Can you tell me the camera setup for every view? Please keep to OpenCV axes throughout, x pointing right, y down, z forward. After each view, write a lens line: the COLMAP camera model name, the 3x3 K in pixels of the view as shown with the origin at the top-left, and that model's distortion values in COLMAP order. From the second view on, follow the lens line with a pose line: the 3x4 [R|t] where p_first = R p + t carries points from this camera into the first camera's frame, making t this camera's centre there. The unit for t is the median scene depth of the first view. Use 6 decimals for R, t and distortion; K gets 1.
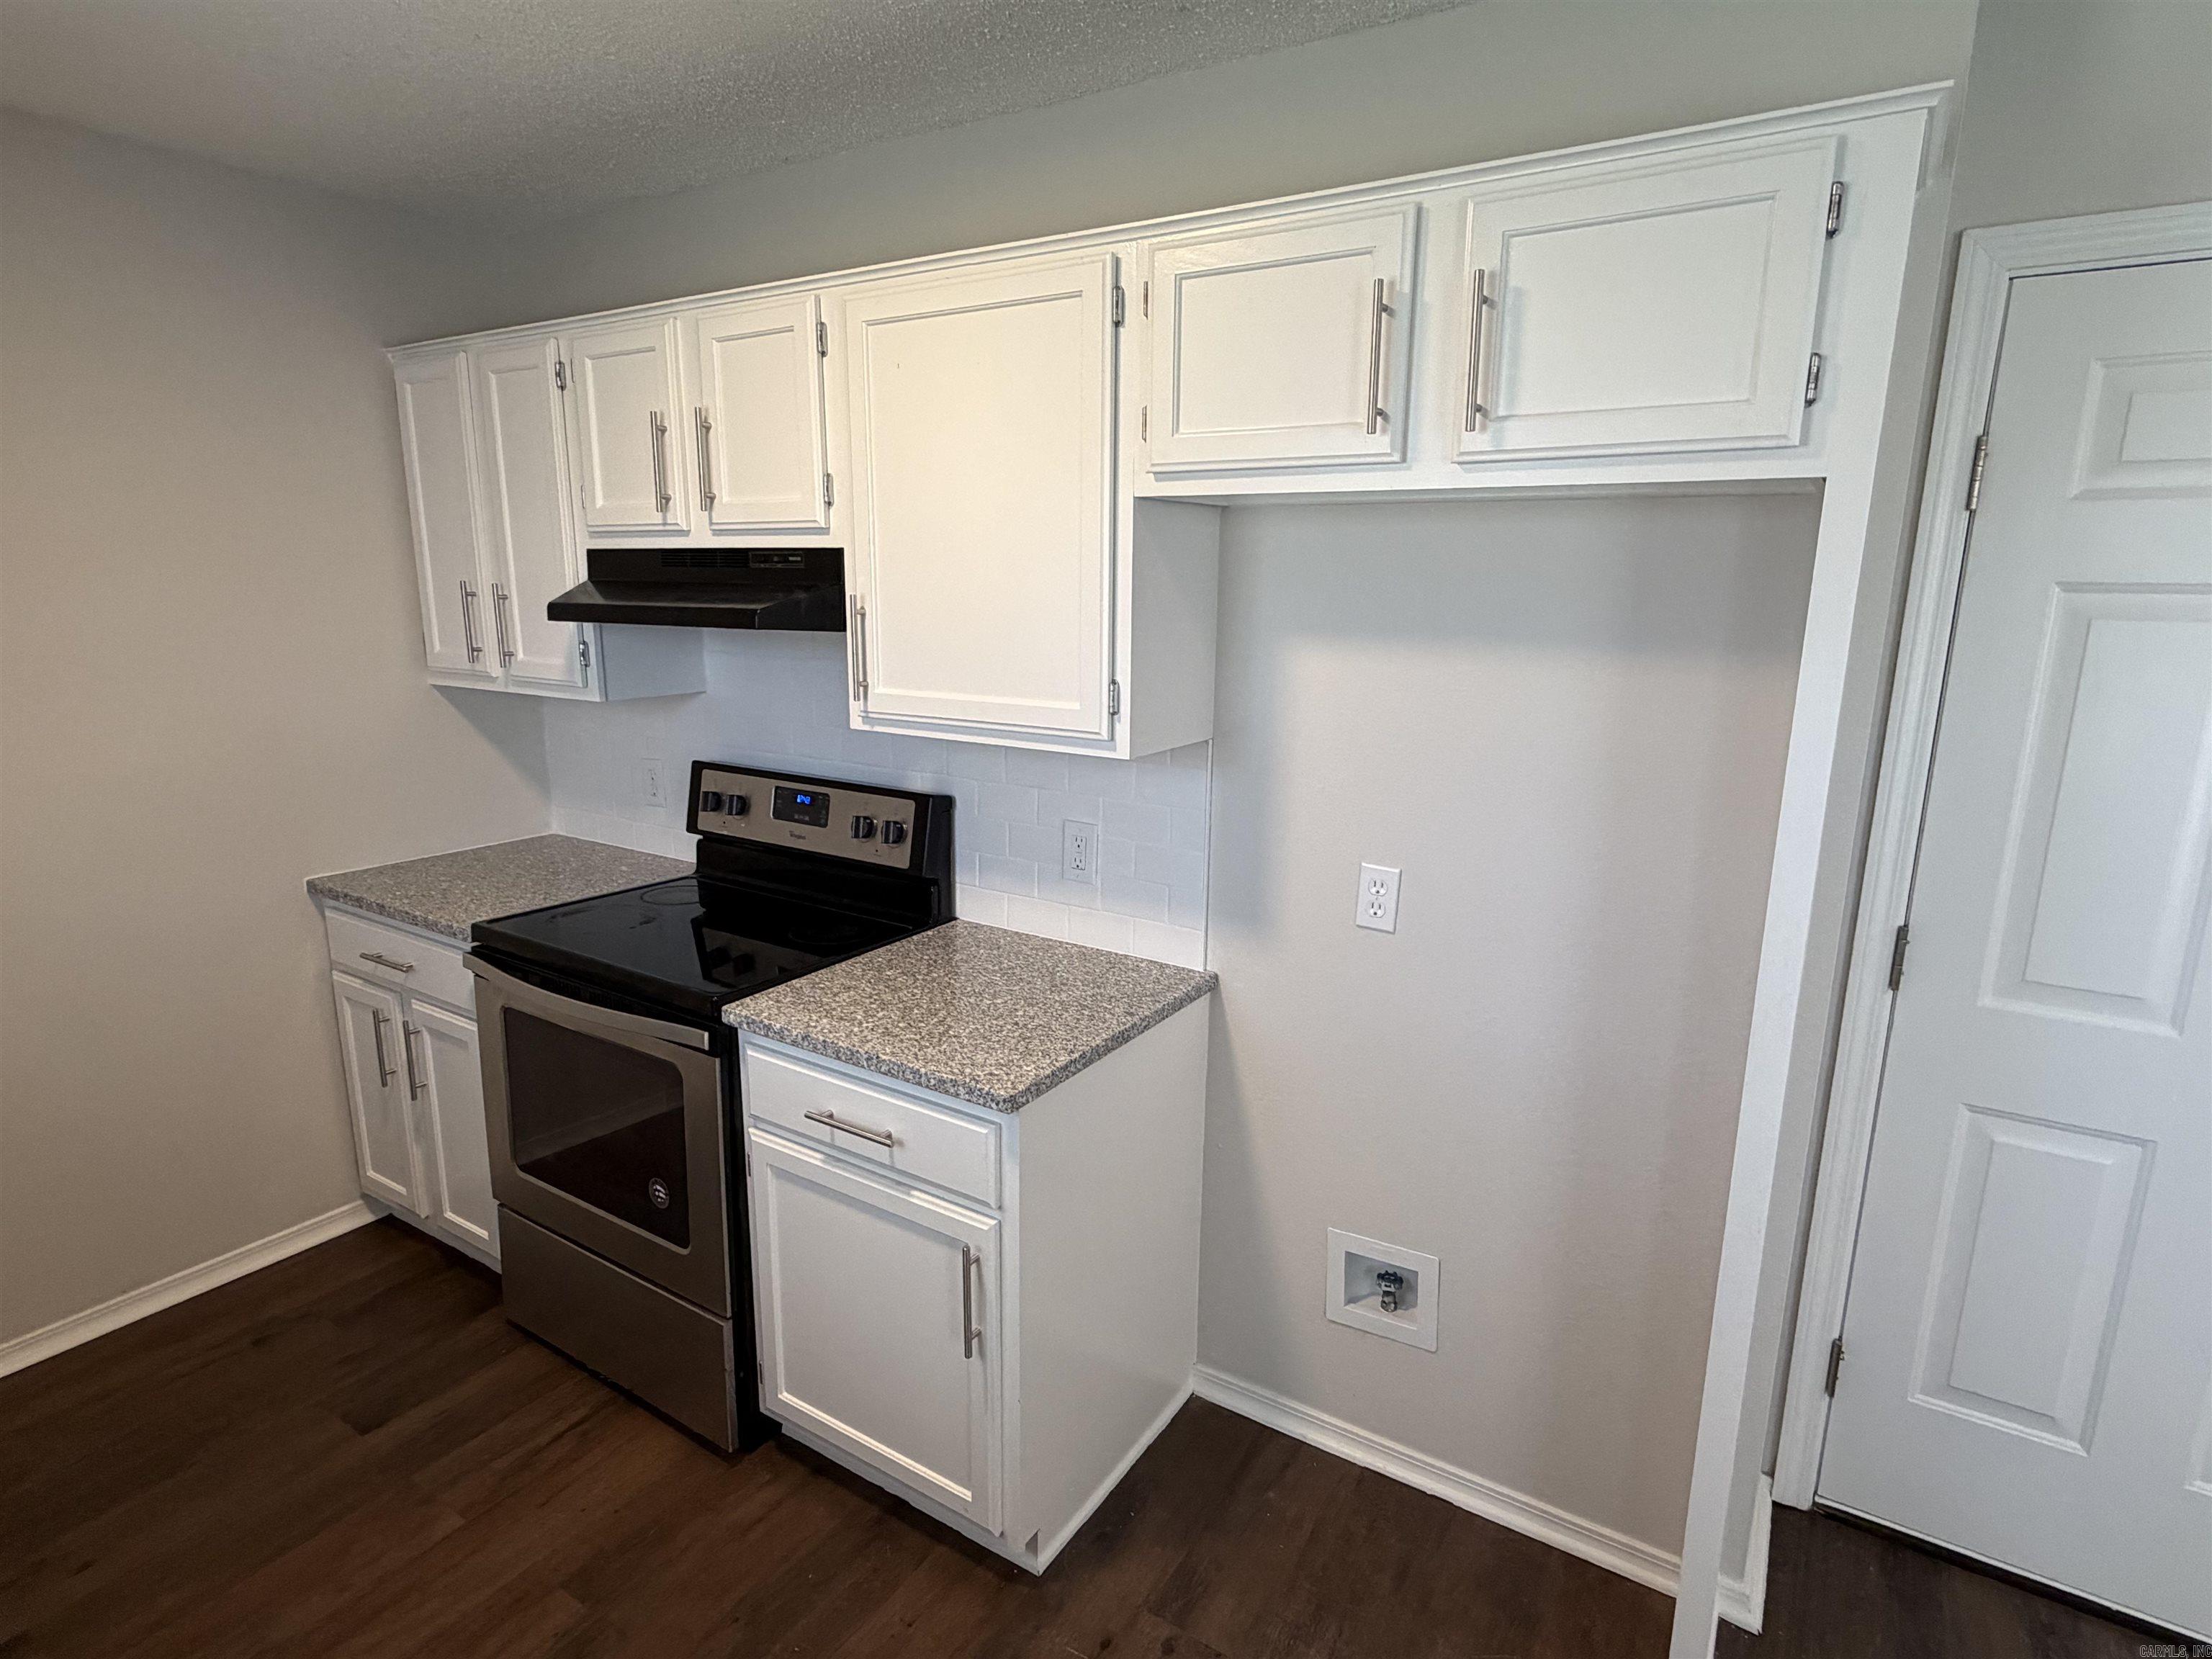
lens RADIAL K [[1185.6, 0, 1098.0], [0, 1185.6, 834.3], [0, 0, 1]] dist [0.000007, 0.000520]
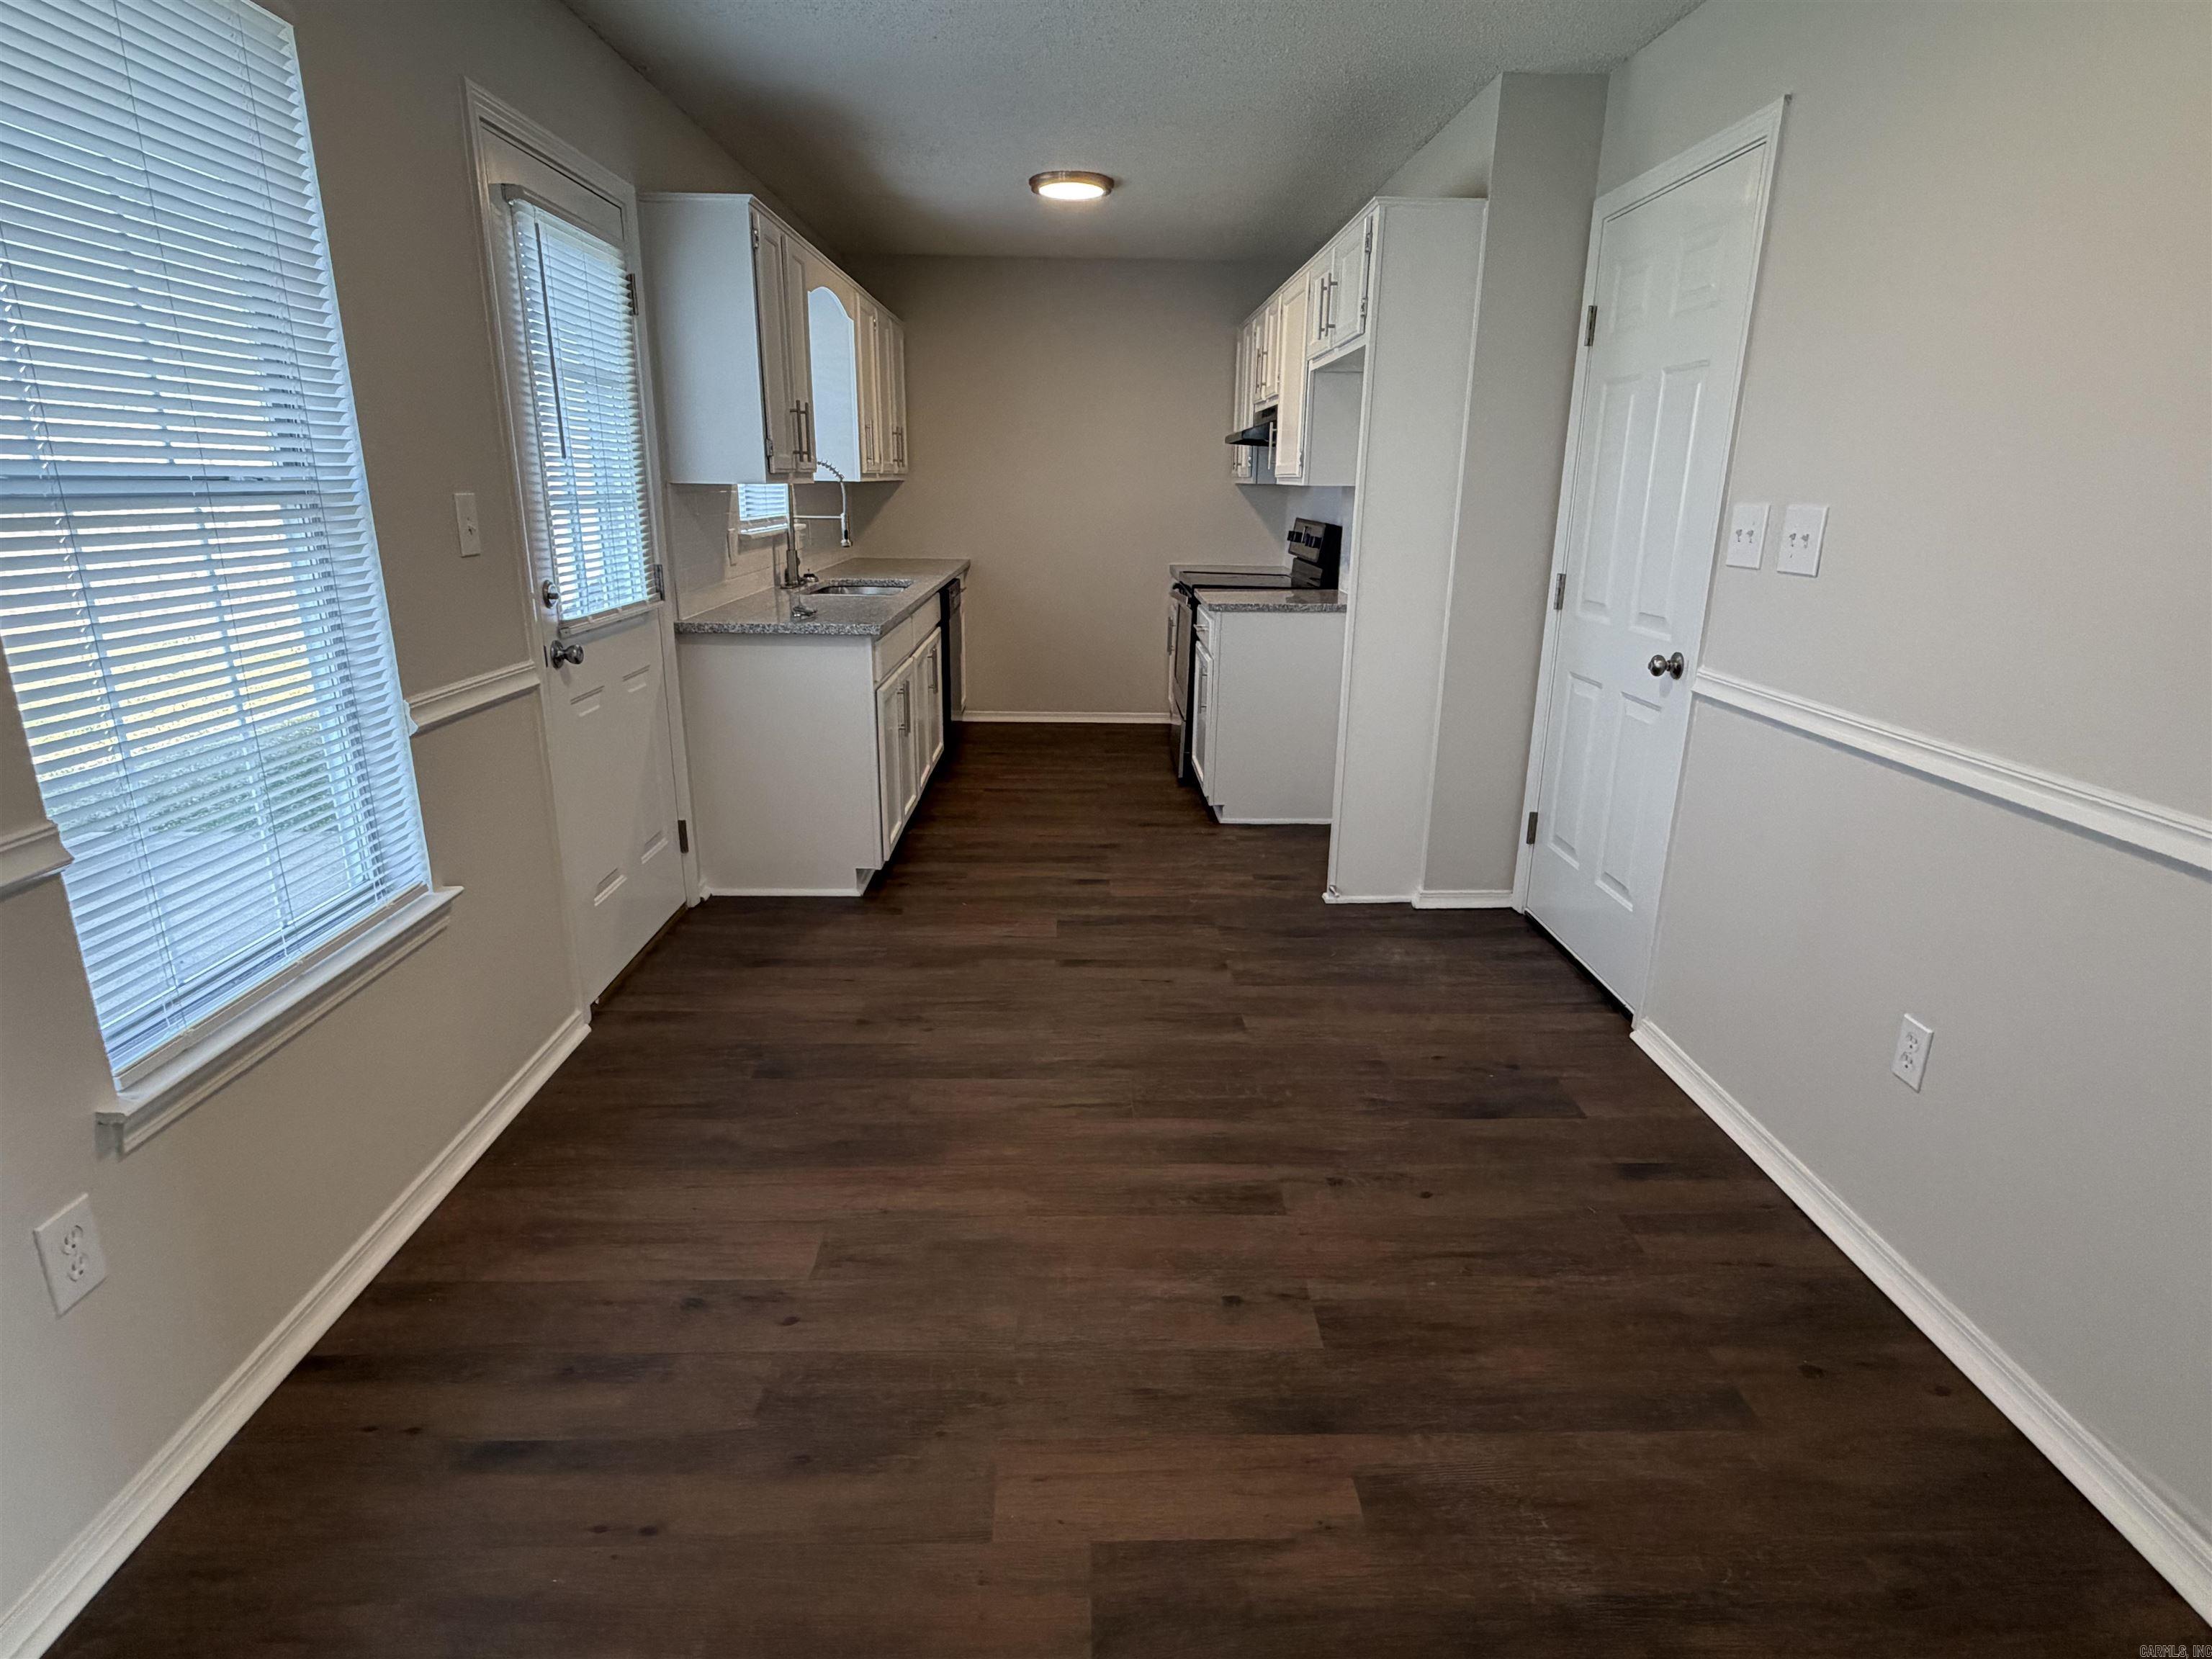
lens RADIAL K [[1185.6, 0, 1098.0], [0, 1185.6, 834.3], [0, 0, 1]] dist [0.000007, 0.000520]
pose [[0.552176, 0.235125, -0.799886, 1.601686], [-0.186293, 0.969948, 0.156513, 0.274703], [0.812648, 0.062590, 0.579384, -0.570846]]
